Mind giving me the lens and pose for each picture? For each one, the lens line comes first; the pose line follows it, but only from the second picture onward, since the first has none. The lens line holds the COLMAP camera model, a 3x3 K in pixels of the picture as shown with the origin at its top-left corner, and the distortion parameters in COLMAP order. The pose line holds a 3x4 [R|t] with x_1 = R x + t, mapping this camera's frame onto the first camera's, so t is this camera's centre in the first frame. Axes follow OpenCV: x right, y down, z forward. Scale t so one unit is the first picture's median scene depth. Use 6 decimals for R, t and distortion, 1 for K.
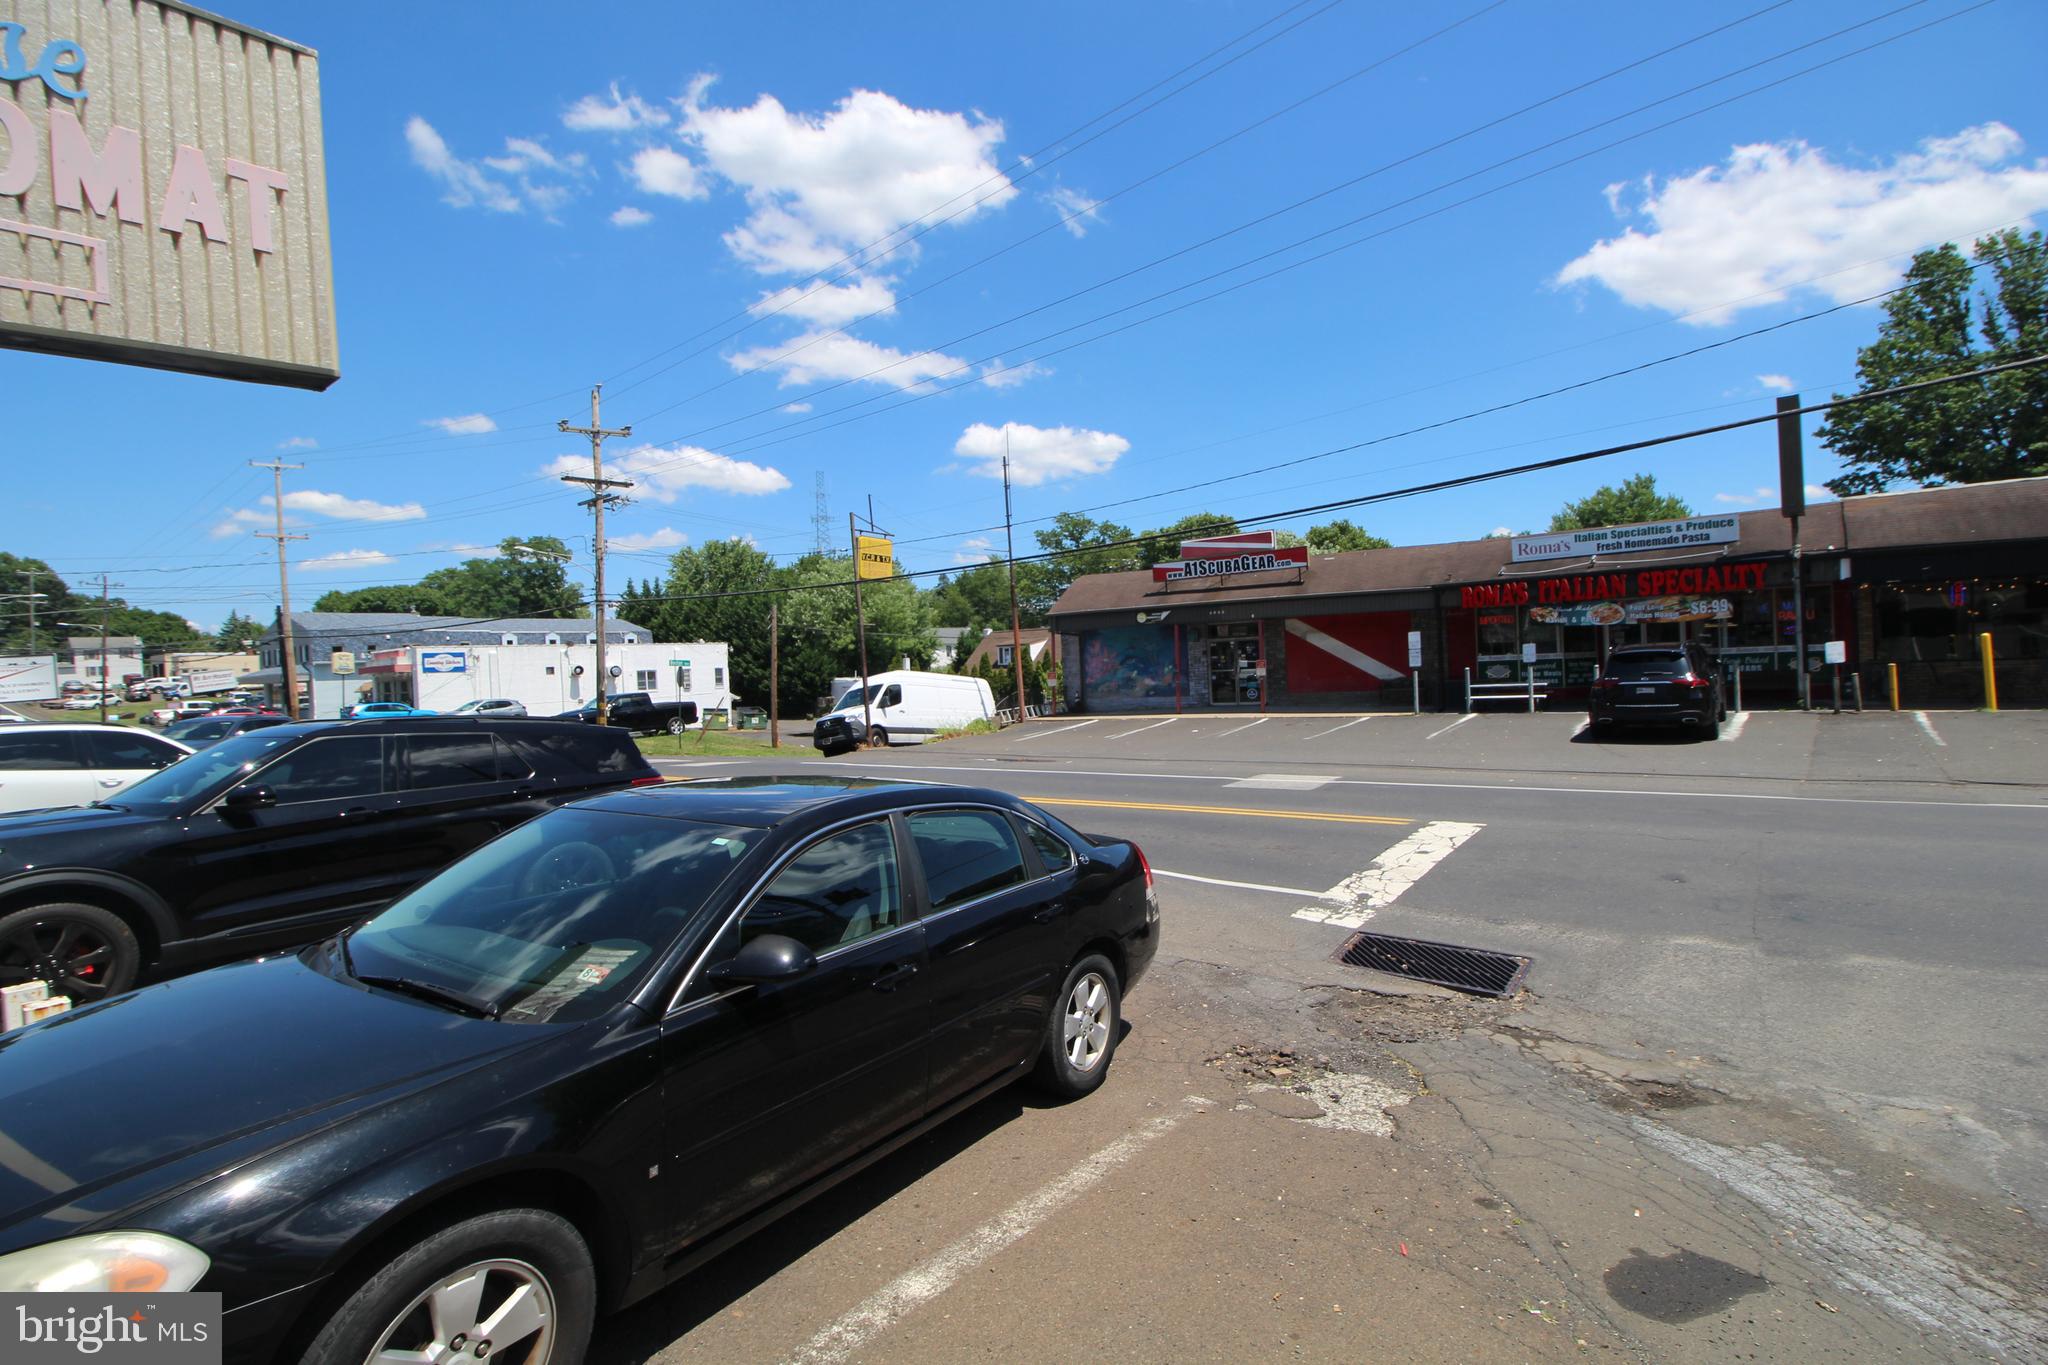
lens RADIAL K [[940.4, 0, 1033.8], [0, 940.4, 675.6], [0, 0, 1]] dist [-0.000358, -0.013689]
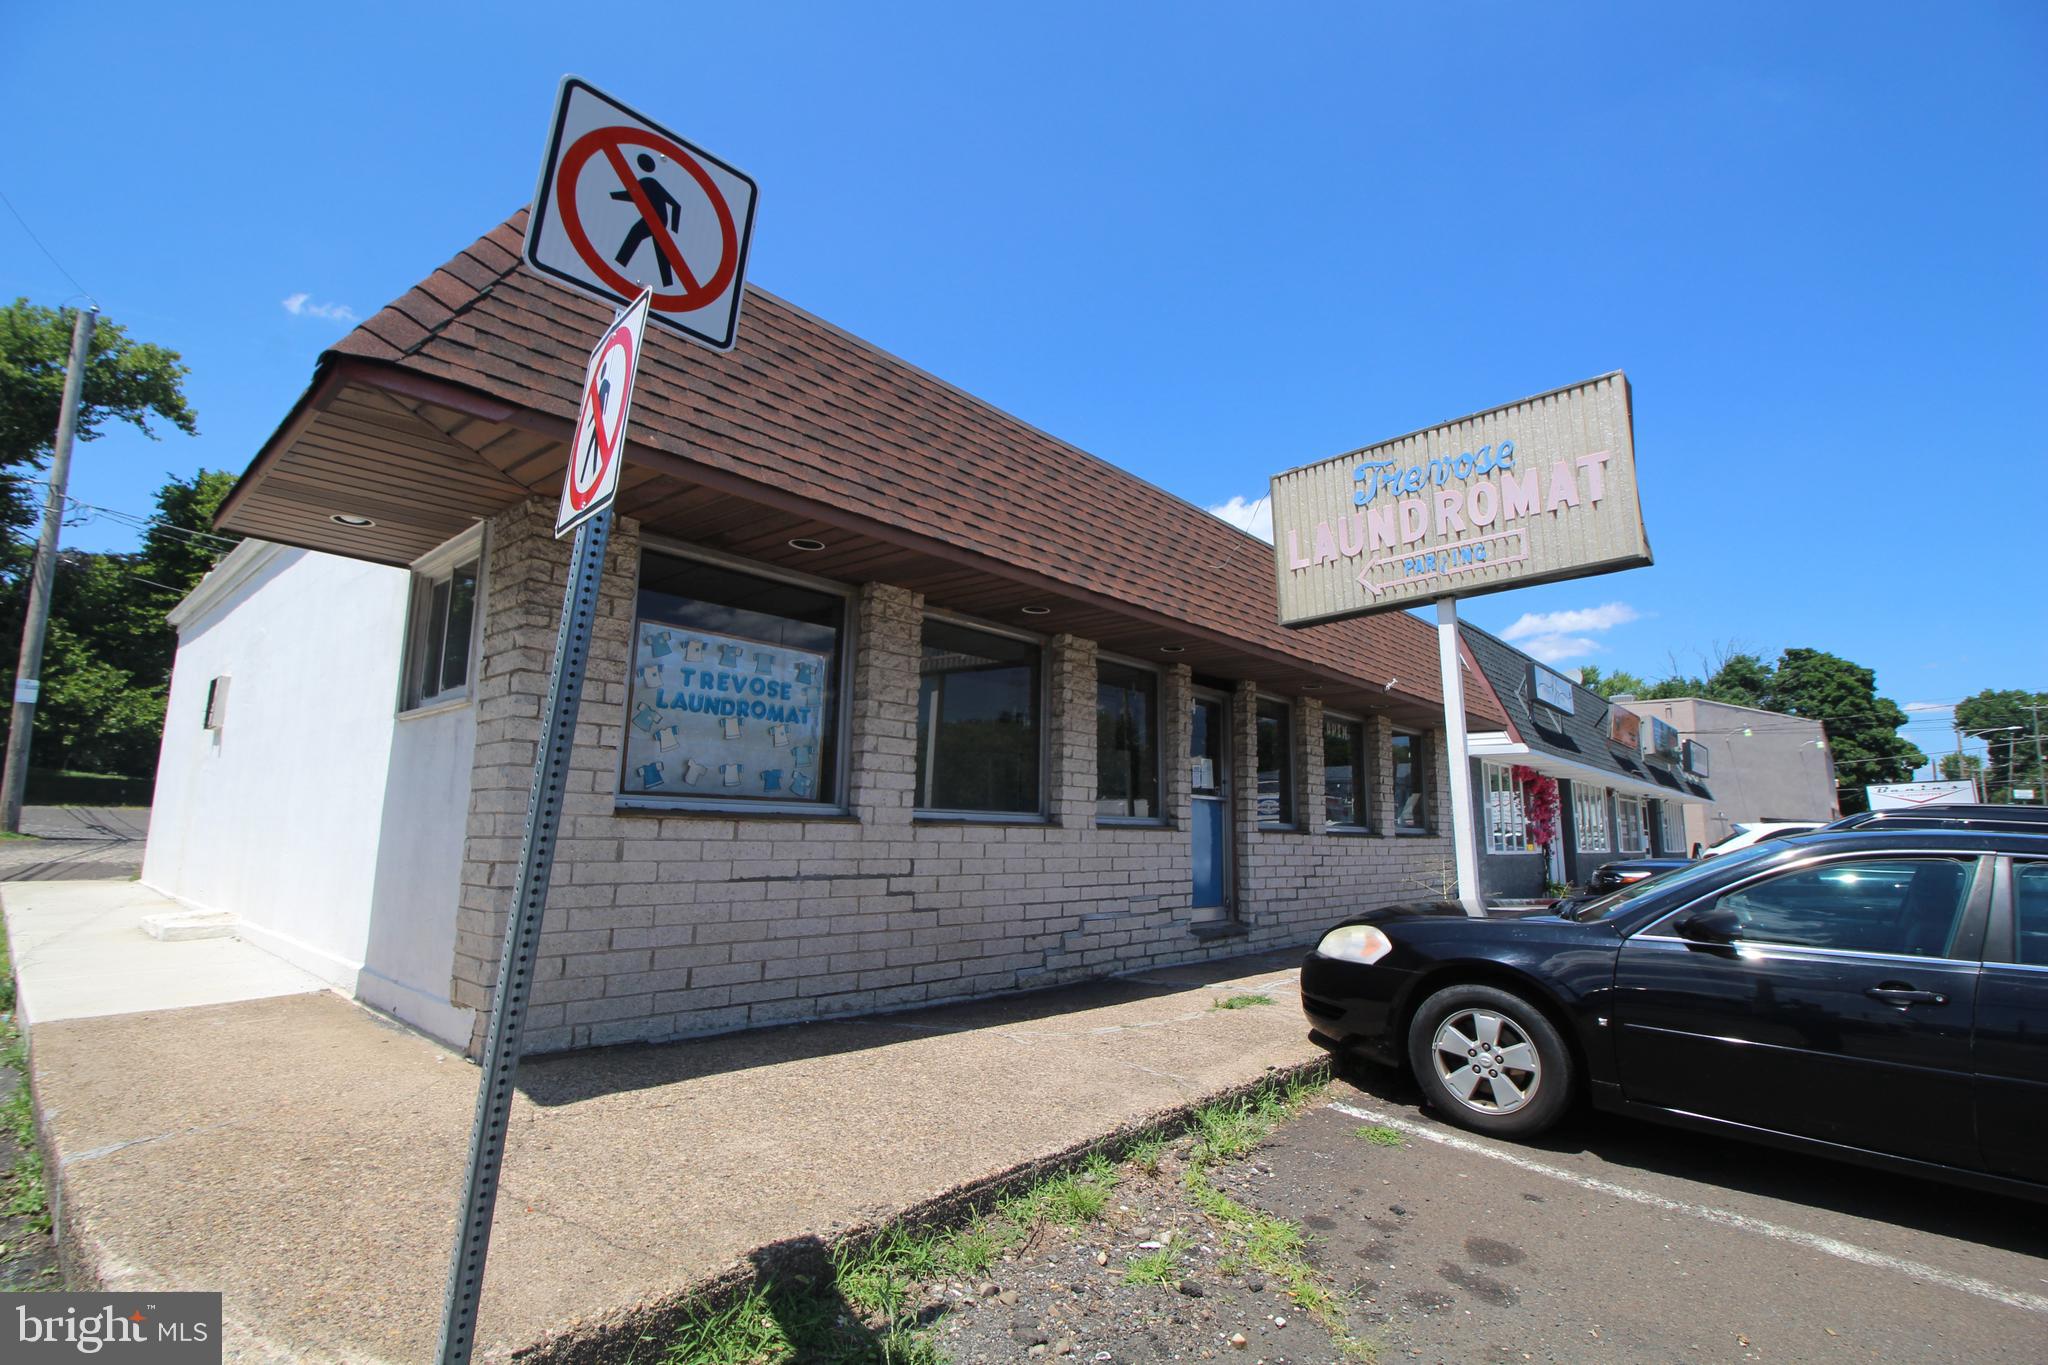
lens RADIAL K [[940.4, 0, 1033.8], [0, 940.4, 675.6], [0, 0, 1]] dist [-0.000358, -0.013689]
pose [[-0.096313, -0.122735, -0.987755, 0.171626], [-0.025070, 0.992353, -0.120861, 0.019406], [0.995035, 0.013123, -0.098654, 0.021516]]
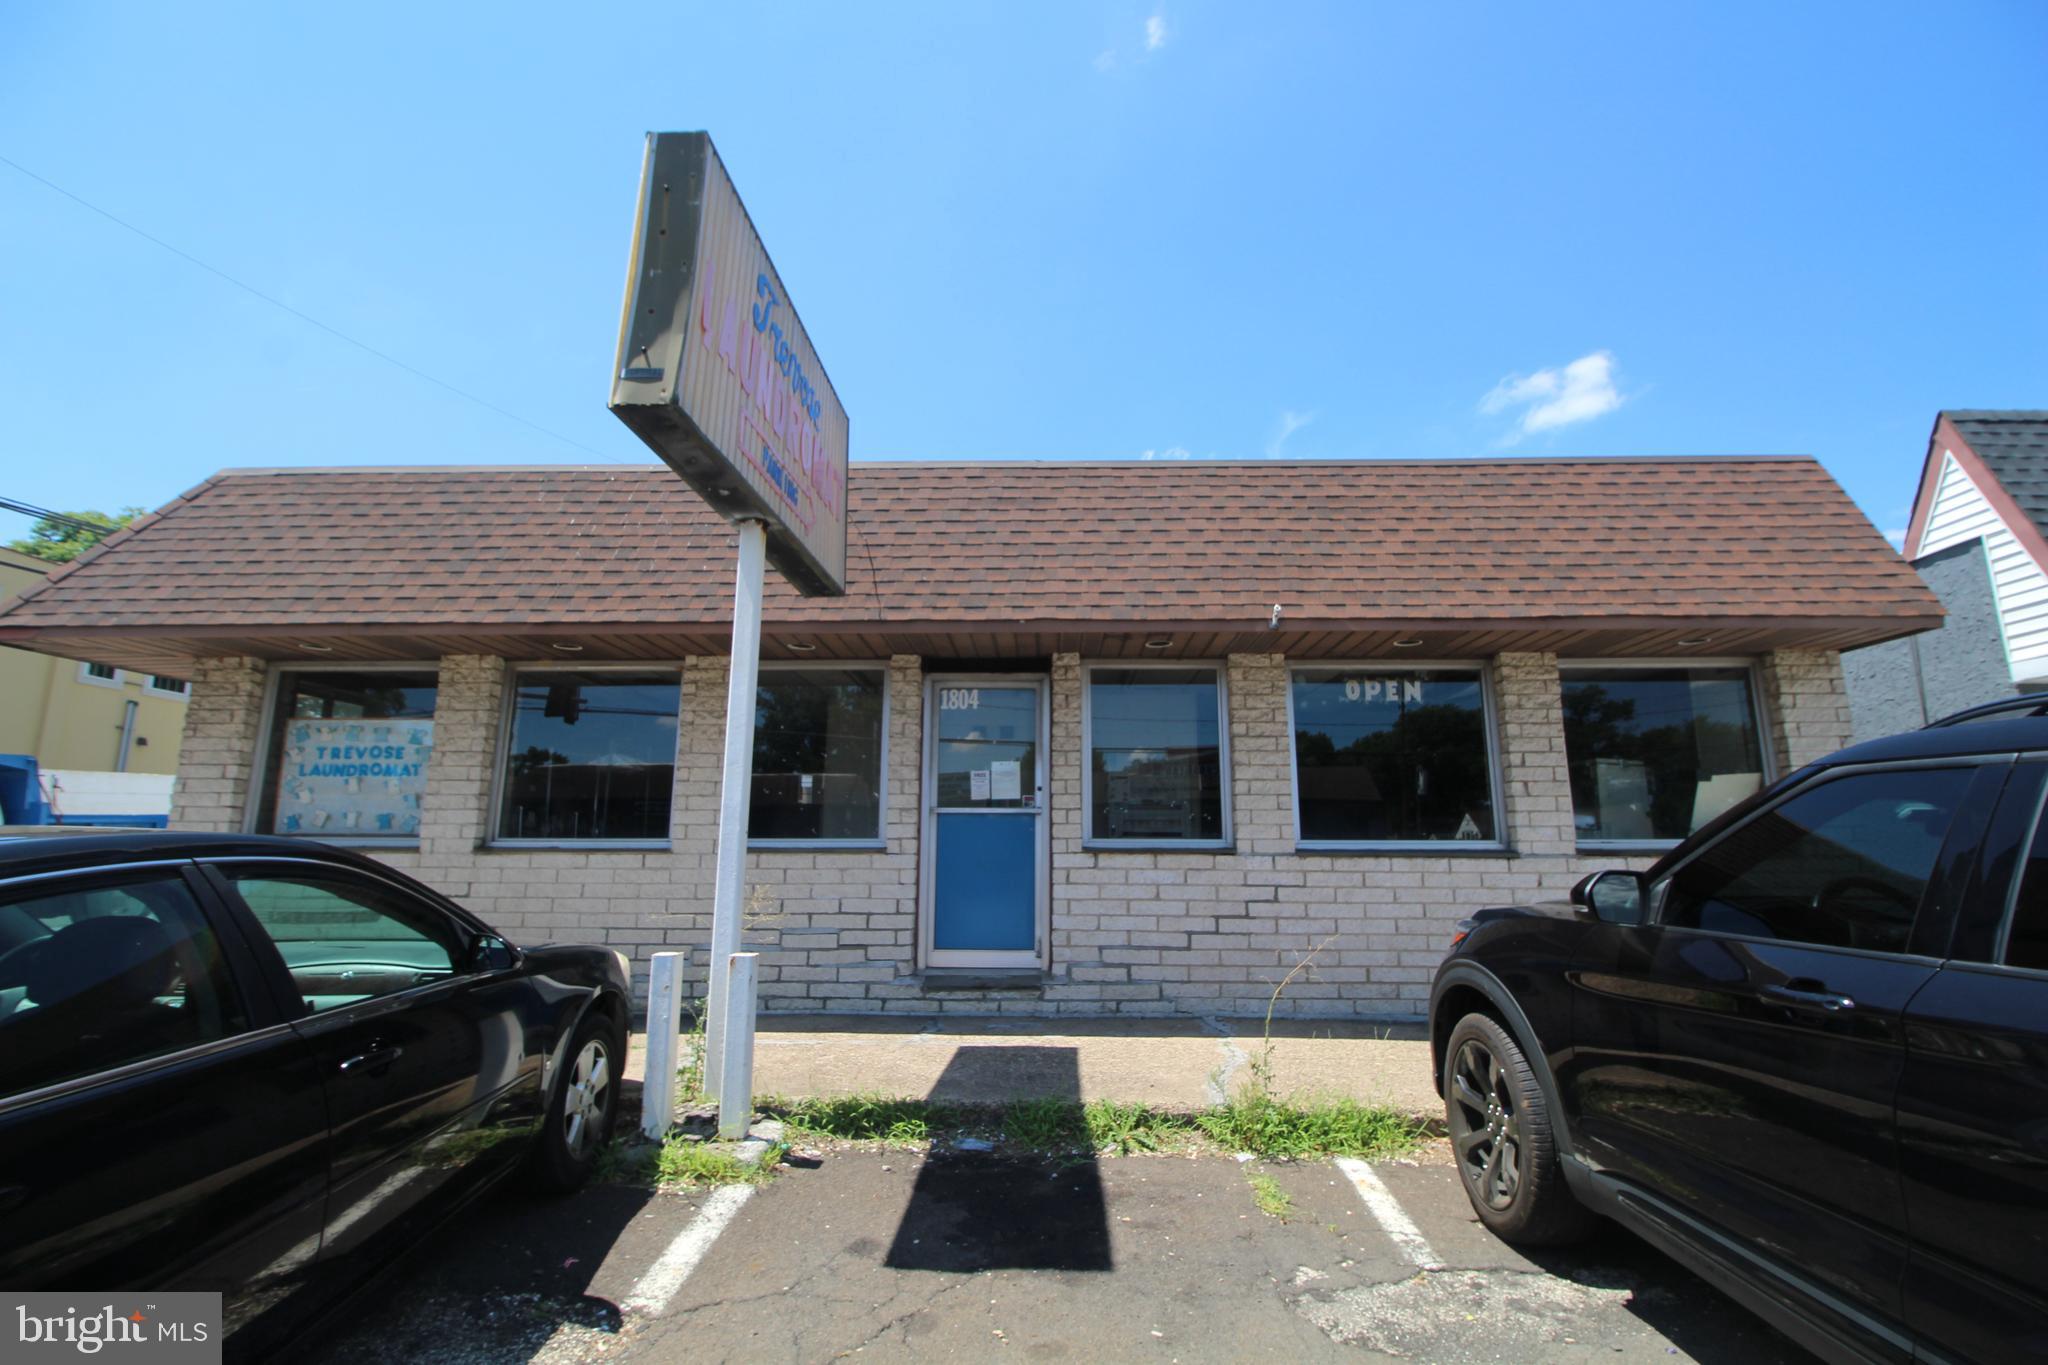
lens RADIAL K [[940.4, 0, 1033.8], [0, 940.4, 675.6], [0, 0, 1]] dist [-0.000358, -0.013689]
pose [[-0.818114, -0.072637, -0.570450, -0.101617], [0.027895, 0.985810, -0.165531, 0.030225], [0.574379, -0.151336, -0.804479, 0.376699]]
